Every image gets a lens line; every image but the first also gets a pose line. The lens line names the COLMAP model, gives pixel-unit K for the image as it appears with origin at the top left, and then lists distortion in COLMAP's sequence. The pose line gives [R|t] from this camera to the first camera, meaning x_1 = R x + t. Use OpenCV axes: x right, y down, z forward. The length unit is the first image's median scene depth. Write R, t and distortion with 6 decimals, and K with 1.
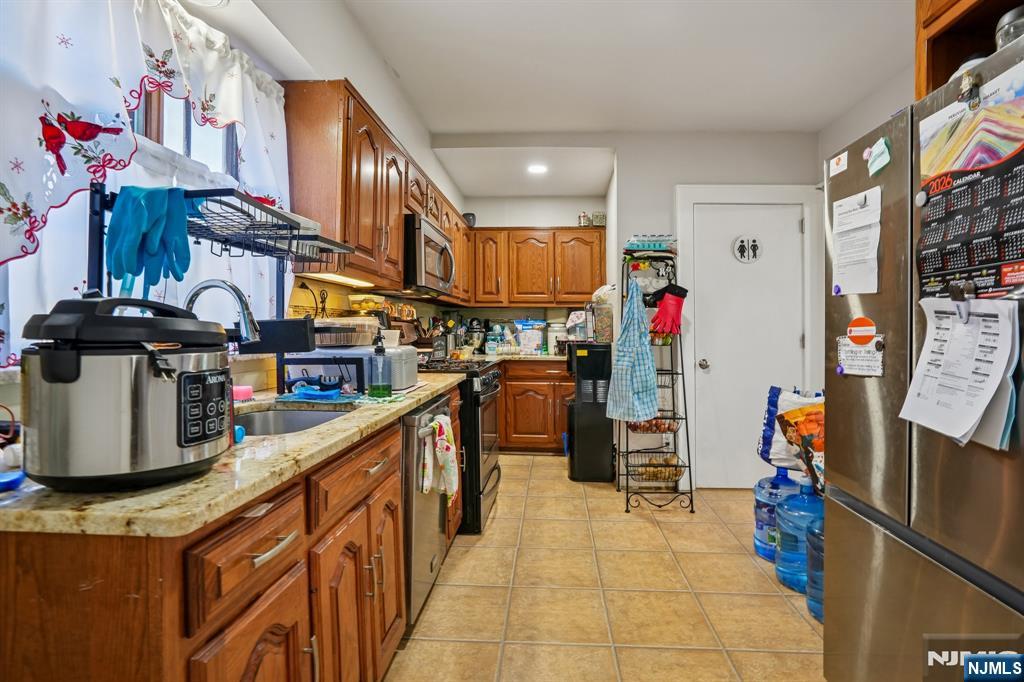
lens RADIAL K [[473.6, 0, 568.6], [0, 473.6, 331.4], [0, 0, 1]] dist [-0.052678, 0.011212]
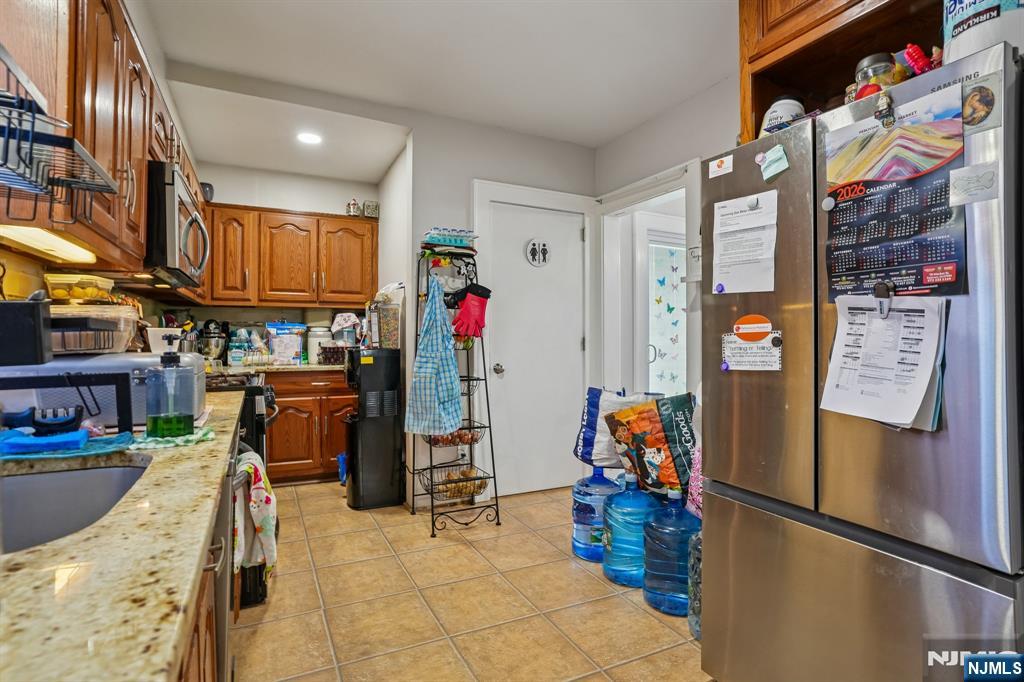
lens RADIAL K [[473.6, 0, 508.2], [0, 473.6, 336.6], [0, 0, 1]] dist [-0.052678, 0.011212]
pose [[0.893633, -0.004305, 0.448778, -0.181499], [0.006326, 0.999975, -0.003005, 0.009739], [-0.448754, 0.005524, 0.893638, 0.172196]]
